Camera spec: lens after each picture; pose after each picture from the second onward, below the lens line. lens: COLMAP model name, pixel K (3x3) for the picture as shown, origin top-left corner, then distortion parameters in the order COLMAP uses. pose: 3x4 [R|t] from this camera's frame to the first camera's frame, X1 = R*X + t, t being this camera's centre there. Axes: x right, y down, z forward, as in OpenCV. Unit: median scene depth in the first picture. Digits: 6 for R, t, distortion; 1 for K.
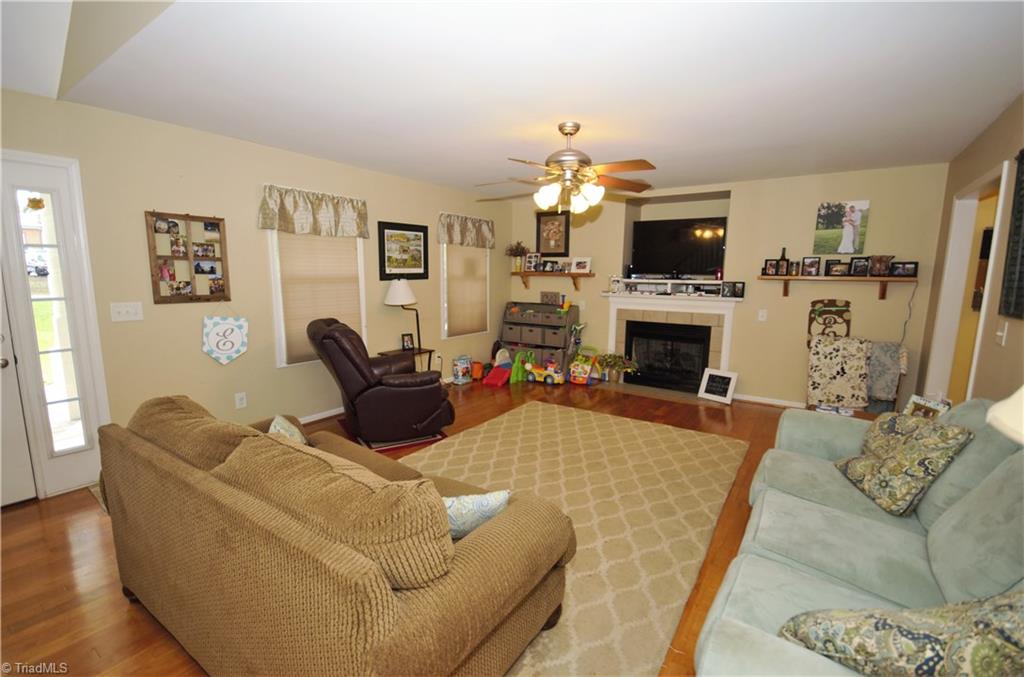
lens RADIAL K [[452.8, 0, 511.0], [0, 452.8, 338.4], [0, 0, 1]] dist [0.001713, -0.004066]
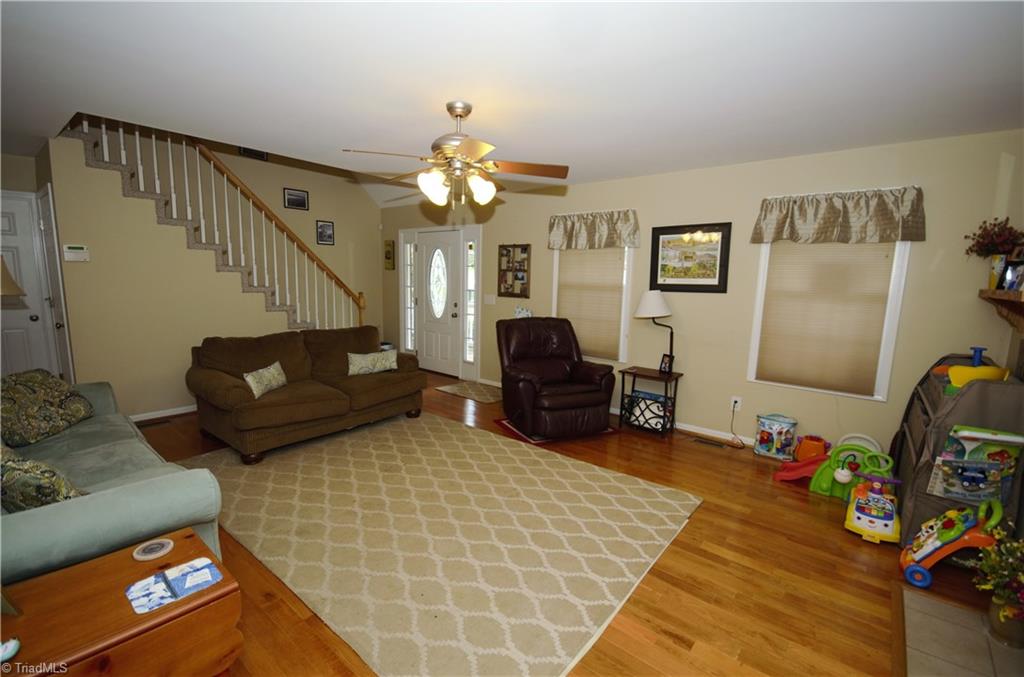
lens RADIAL K [[452.8, 0, 508.6], [0, 452.8, 333.7], [0, 0, 1]] dist [0.001713, -0.004066]
pose [[-0.086547, 0.110335, -0.990119, 0.904464], [-0.172064, 0.977258, 0.123942, -0.146079], [0.981276, 0.181091, -0.065594, 1.075316]]
